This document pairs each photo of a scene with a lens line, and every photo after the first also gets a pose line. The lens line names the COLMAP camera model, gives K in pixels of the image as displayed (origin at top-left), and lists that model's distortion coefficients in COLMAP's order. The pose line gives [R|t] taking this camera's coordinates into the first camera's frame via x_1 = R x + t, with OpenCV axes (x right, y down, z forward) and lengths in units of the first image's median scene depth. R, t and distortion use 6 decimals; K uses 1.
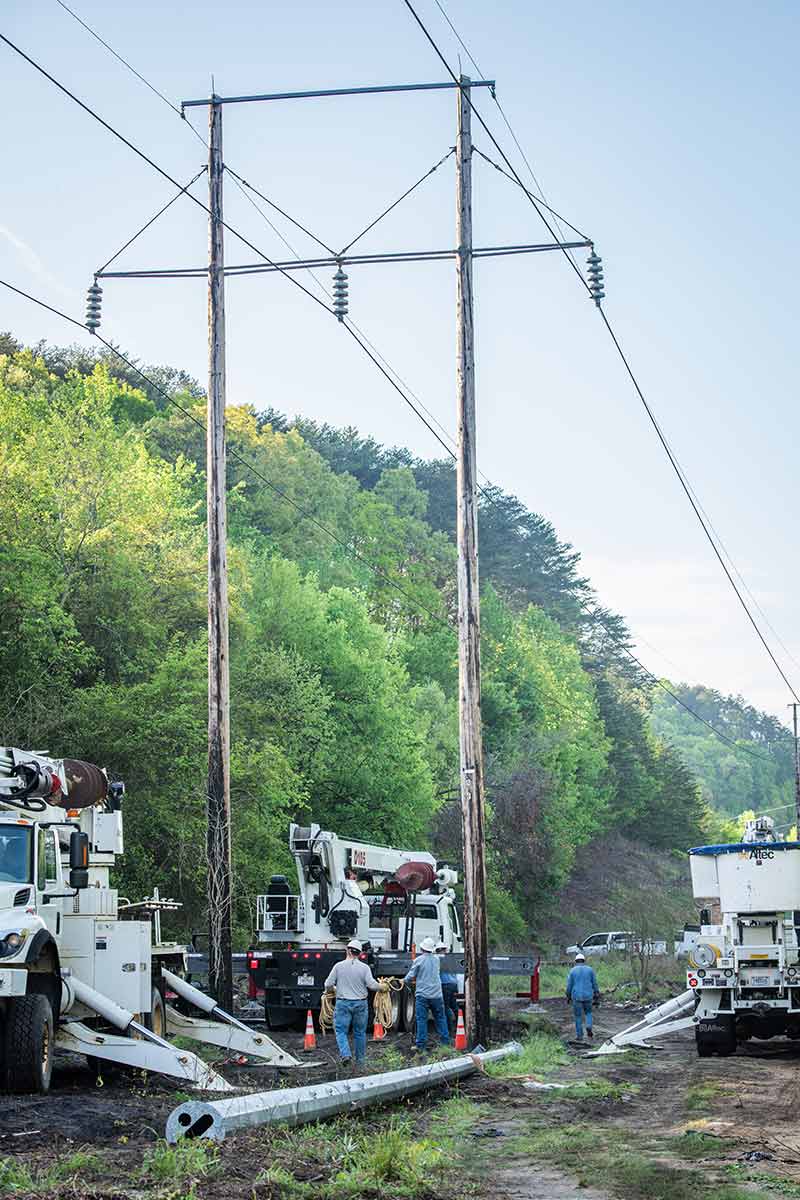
lens RADIAL K [[2795.3, 0, 454.7], [0, 2795.3, 599.4], [0, 0, 1]] dist [0.017033, -0.933847]
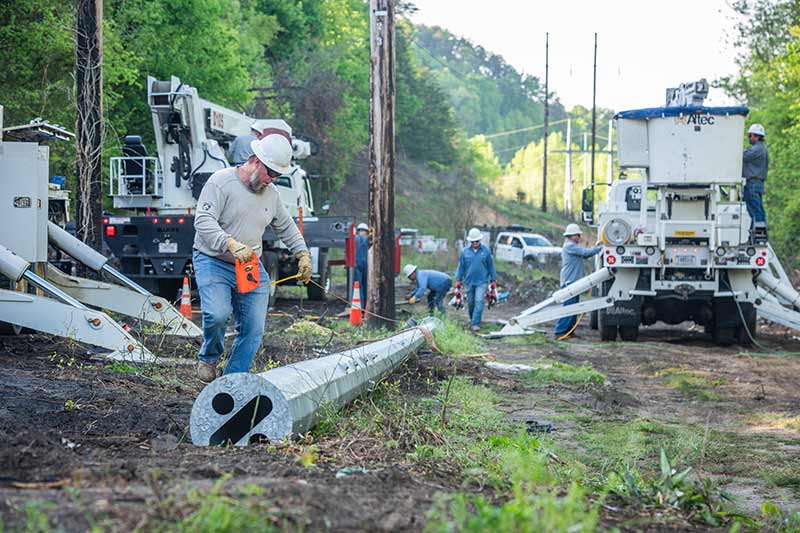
lens RADIAL K [[2344.9, 0, 400.0], [0, 2344.9, 266.5], [0, 0, 1]] dist [0.266140, 0.401484]
pose [[0.995502, 0.029135, 0.090149, -0.051691], [-0.040376, 0.991271, 0.125504, 0.046054], [-0.085706, -0.128579, 0.987989, 0.250517]]
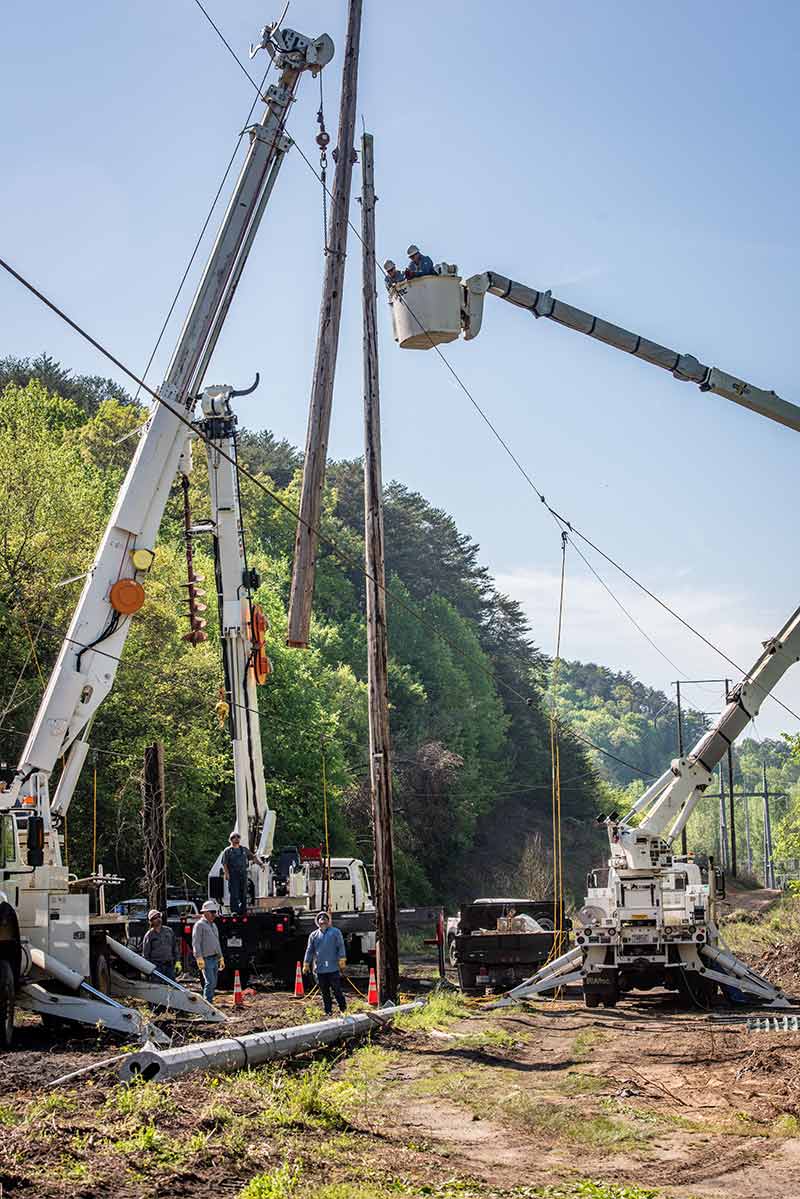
lens RADIAL K [[2615.5, 0, 400.0], [0, 2615.5, 599.5], [0, 0, 1]] dist [-0.096031, 0.051933]
pose [[0.999853, -0.010422, 0.013633, 0.000364], [0.010332, 0.999924, 0.006721, -0.007331], [-0.013702, -0.006579, 0.999884, -0.042188]]
